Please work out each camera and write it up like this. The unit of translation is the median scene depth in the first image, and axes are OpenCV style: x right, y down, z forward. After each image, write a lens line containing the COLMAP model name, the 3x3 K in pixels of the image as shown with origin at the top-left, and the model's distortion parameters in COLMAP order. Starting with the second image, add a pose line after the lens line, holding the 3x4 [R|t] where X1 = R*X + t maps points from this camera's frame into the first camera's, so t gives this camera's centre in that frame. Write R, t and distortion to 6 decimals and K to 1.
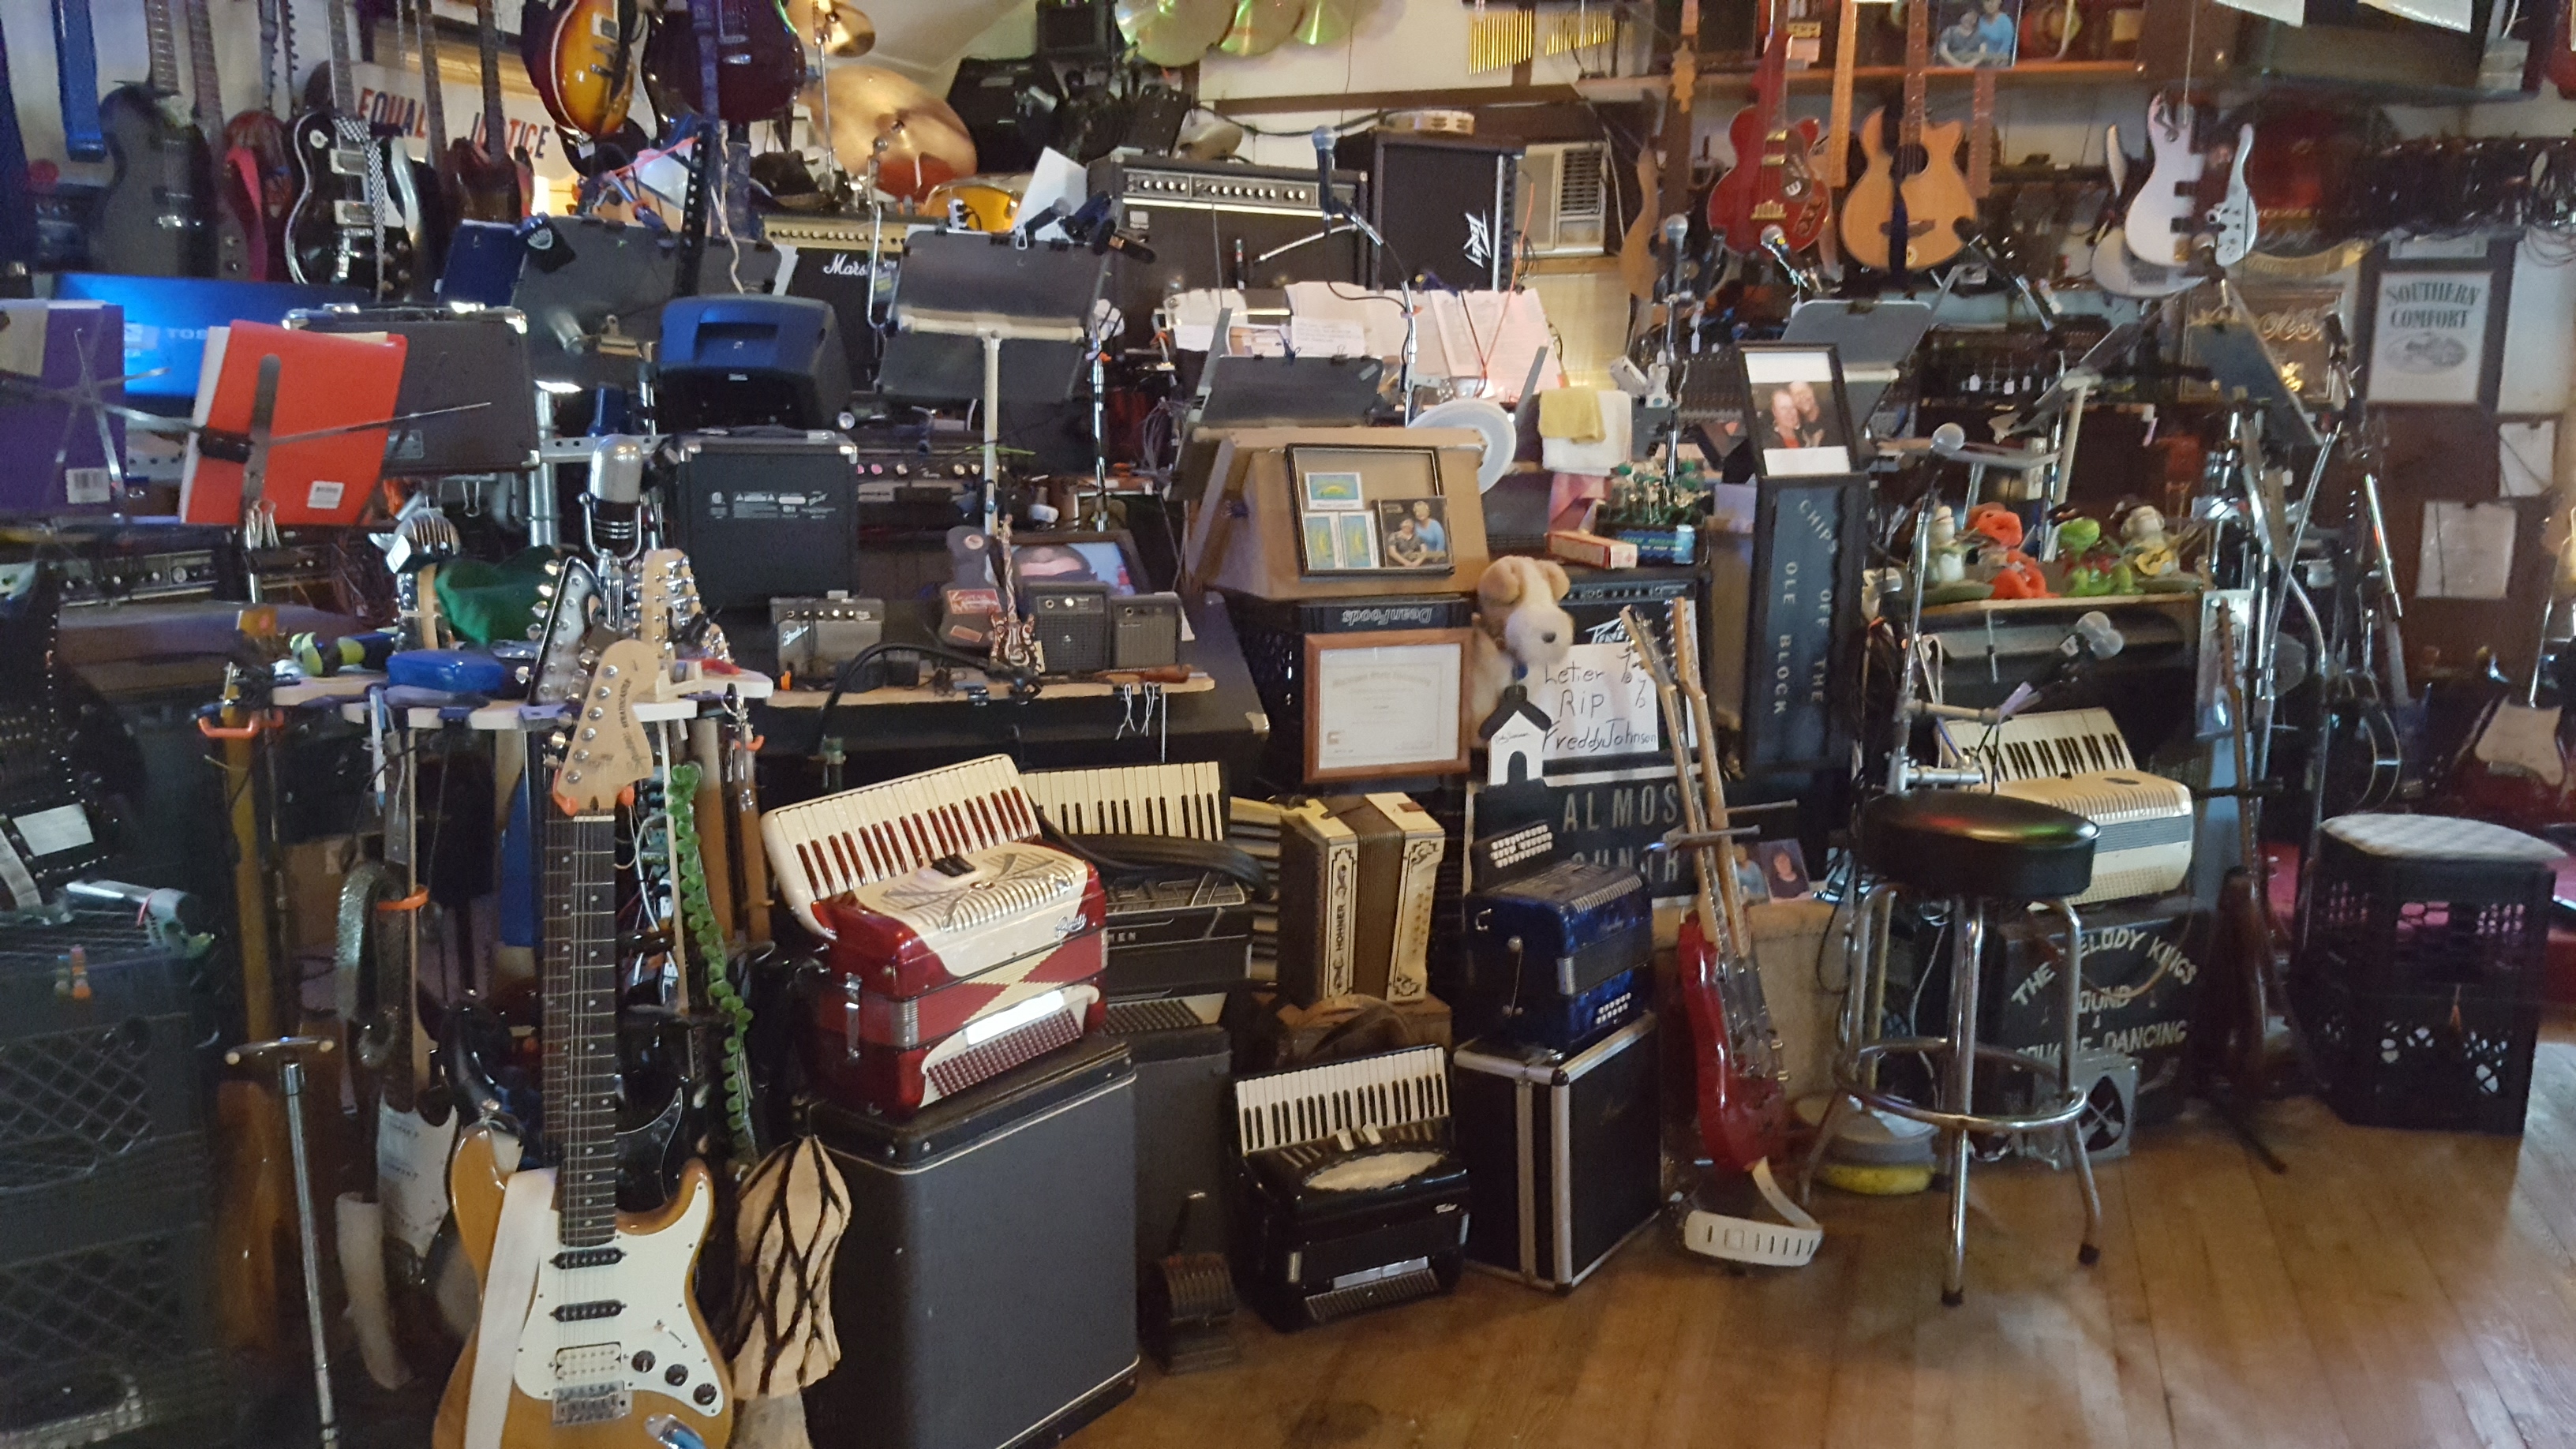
lens RADIAL K [[1841.9, 0, 1282.0], [0, 1841.9, 812.5], [0, 0, 1]] dist [0.062974, -0.083675]
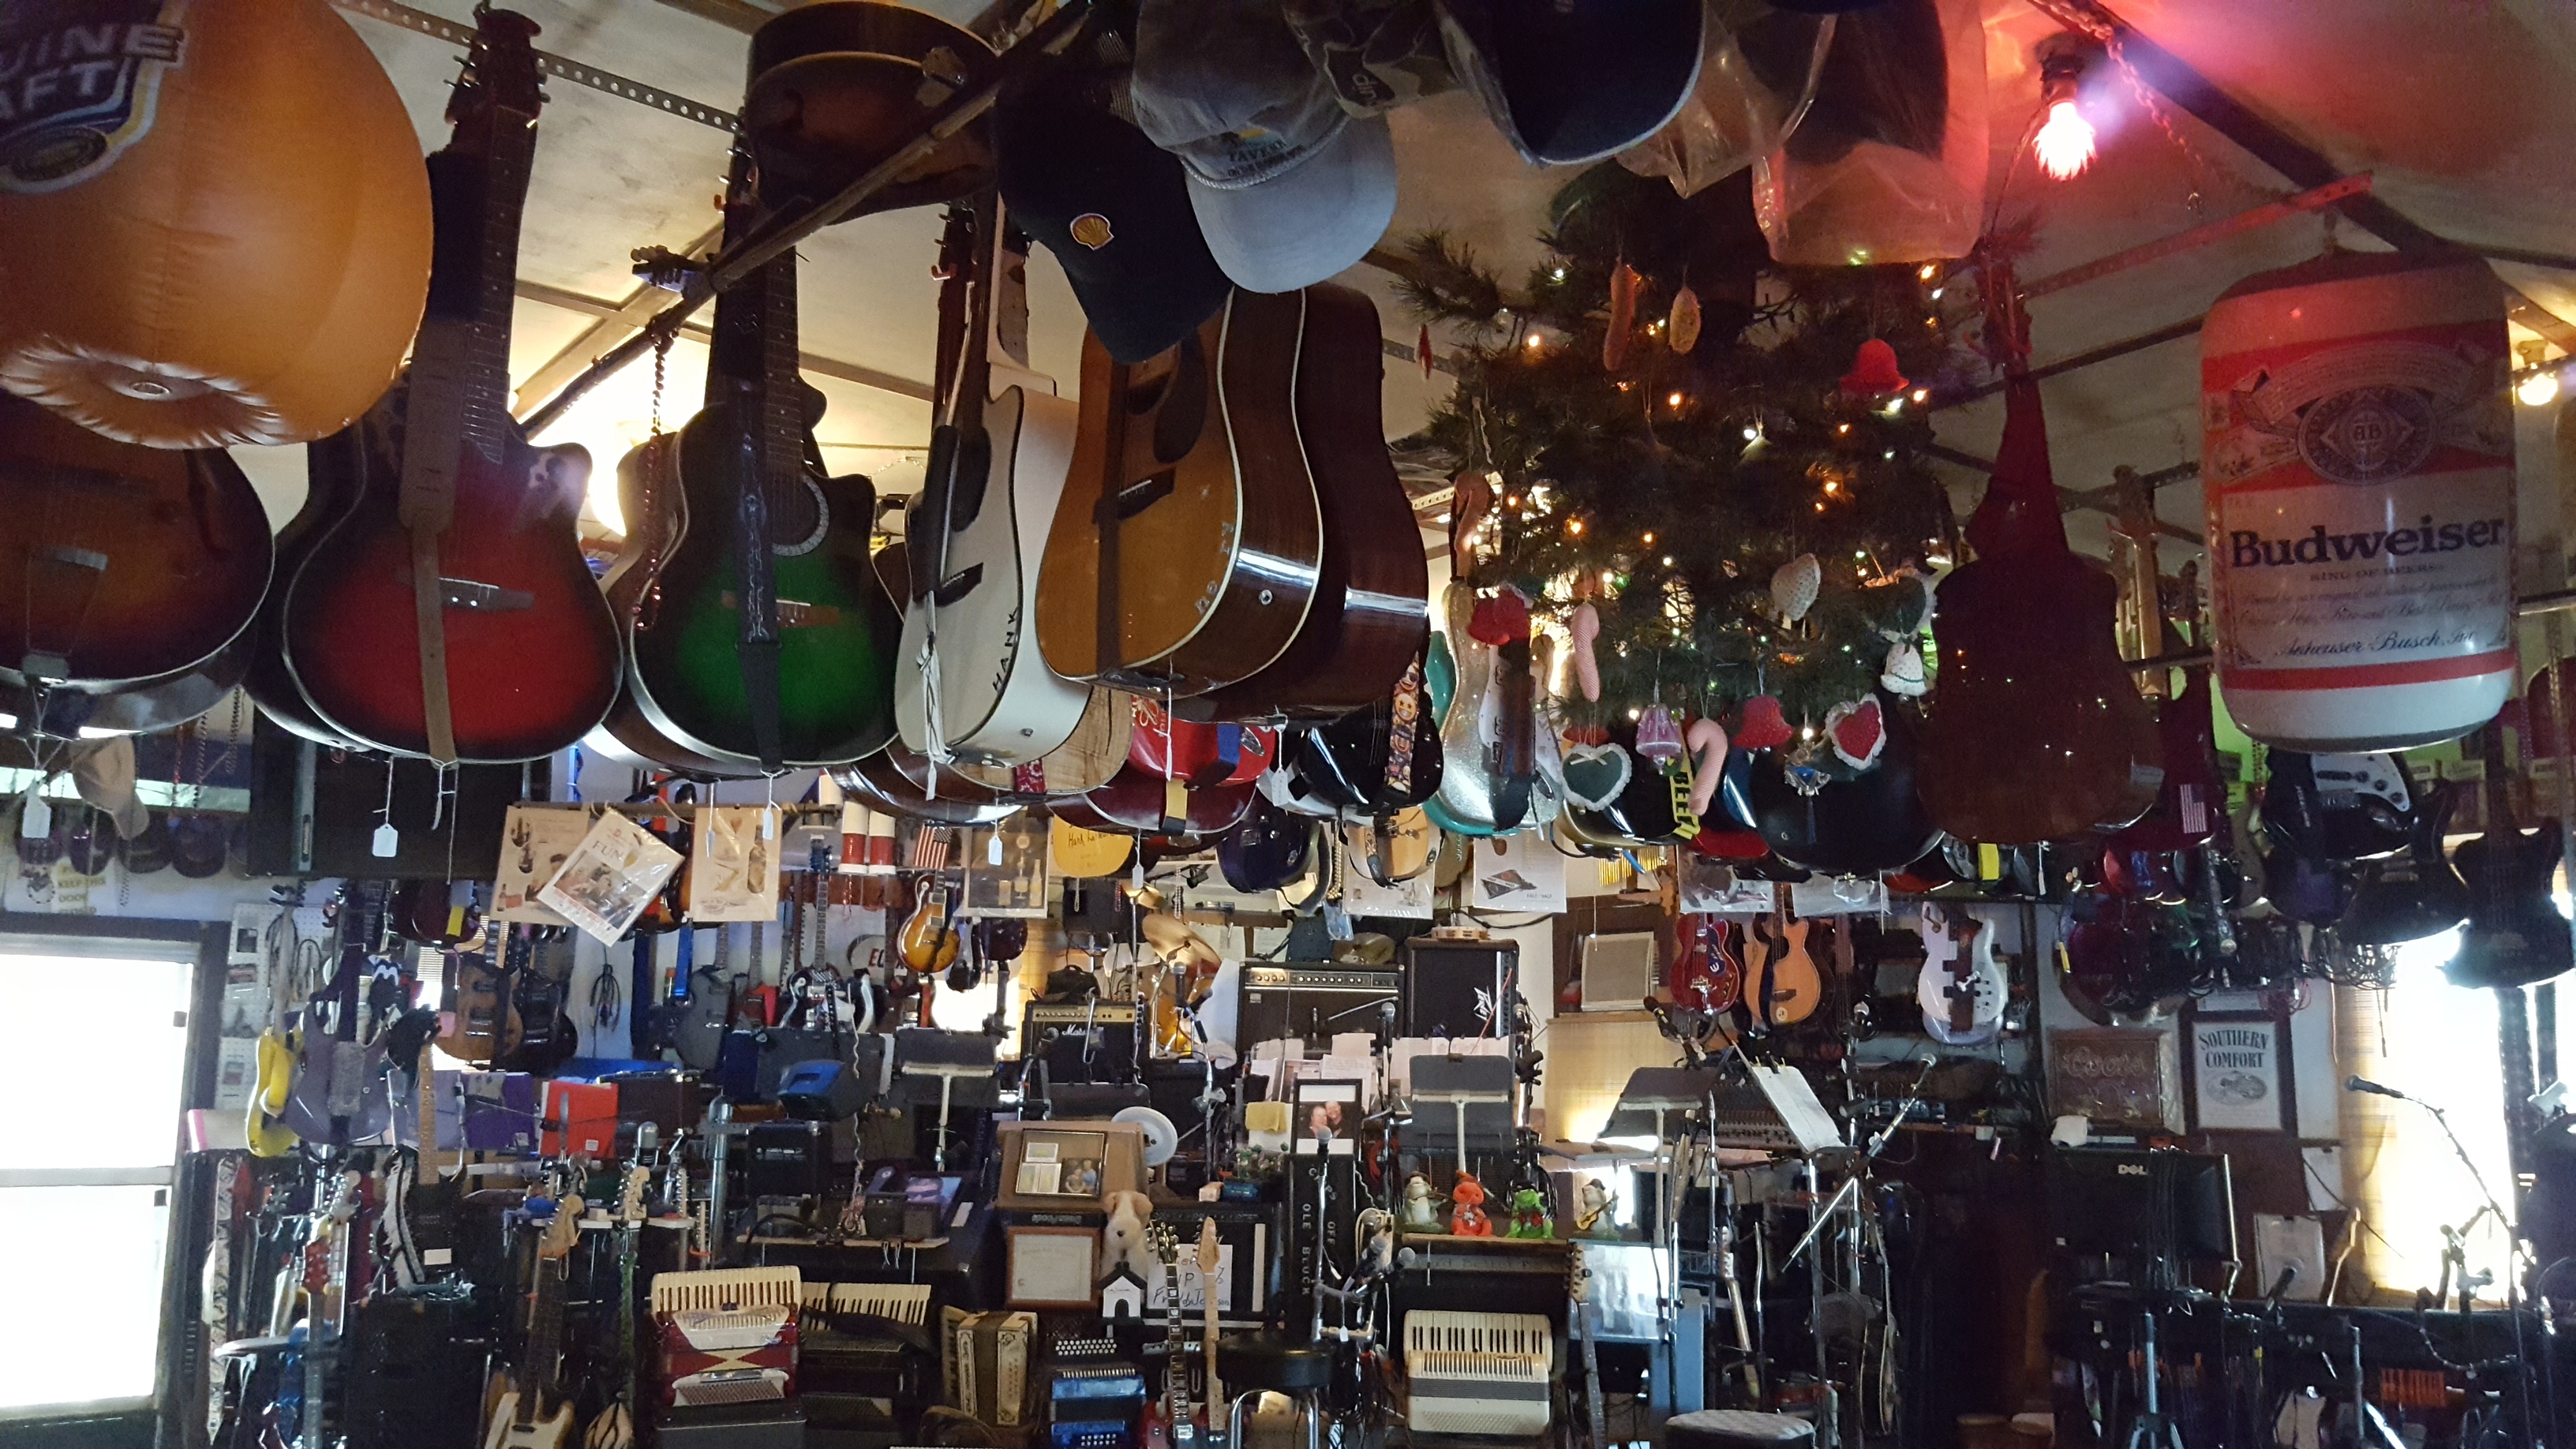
lens RADIAL K [[1841.9, 0, 1282.0], [0, 1841.9, 812.5], [0, 0, 1]] dist [0.062974, -0.083675]
pose [[0.858503, -0.067990, -0.508282, 0.757291], [-0.123545, 0.934555, -0.333682, 0.066637], [0.497704, 0.349263, 0.793918, -0.335984]]
